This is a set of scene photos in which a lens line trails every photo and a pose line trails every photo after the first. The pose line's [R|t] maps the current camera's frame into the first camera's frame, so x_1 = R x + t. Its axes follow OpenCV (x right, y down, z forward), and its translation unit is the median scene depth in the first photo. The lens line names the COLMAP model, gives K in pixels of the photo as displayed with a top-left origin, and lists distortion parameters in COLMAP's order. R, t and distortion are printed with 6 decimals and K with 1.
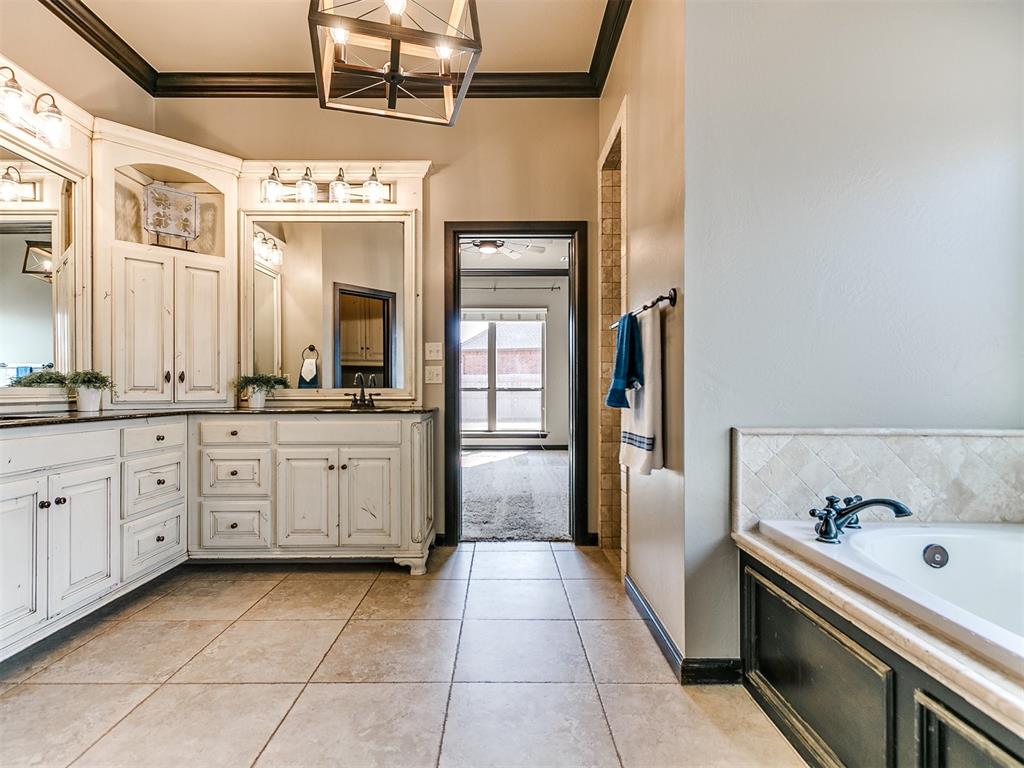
lens RADIAL K [[544.5, 0, 493.7], [0, 544.5, 384.9], [0, 0, 1]] dist [0.007262, -0.000821]
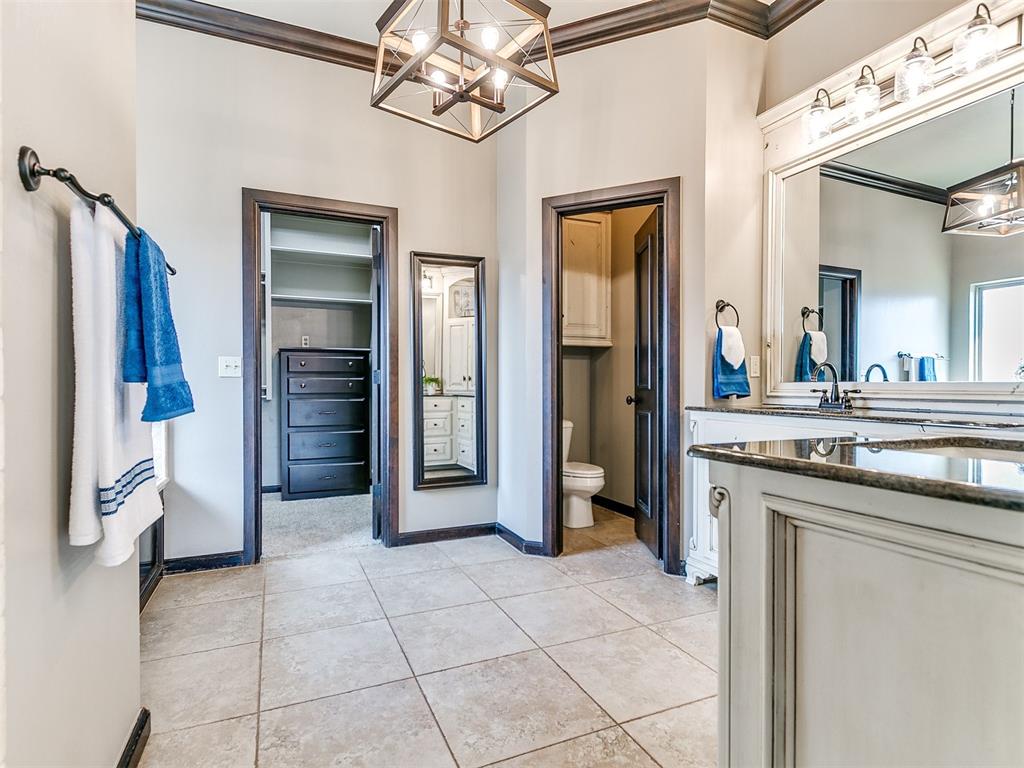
lens RADIAL K [[544.5, 0, 493.7], [0, 544.5, 384.9], [0, 0, 1]] dist [0.007262, -0.000821]
pose [[-0.920138, 0.000751, -0.391594, 0.308778], [0.000045, 0.999998, 0.001812, 0.010244], [0.391595, 0.001649, -0.920136, 3.338552]]
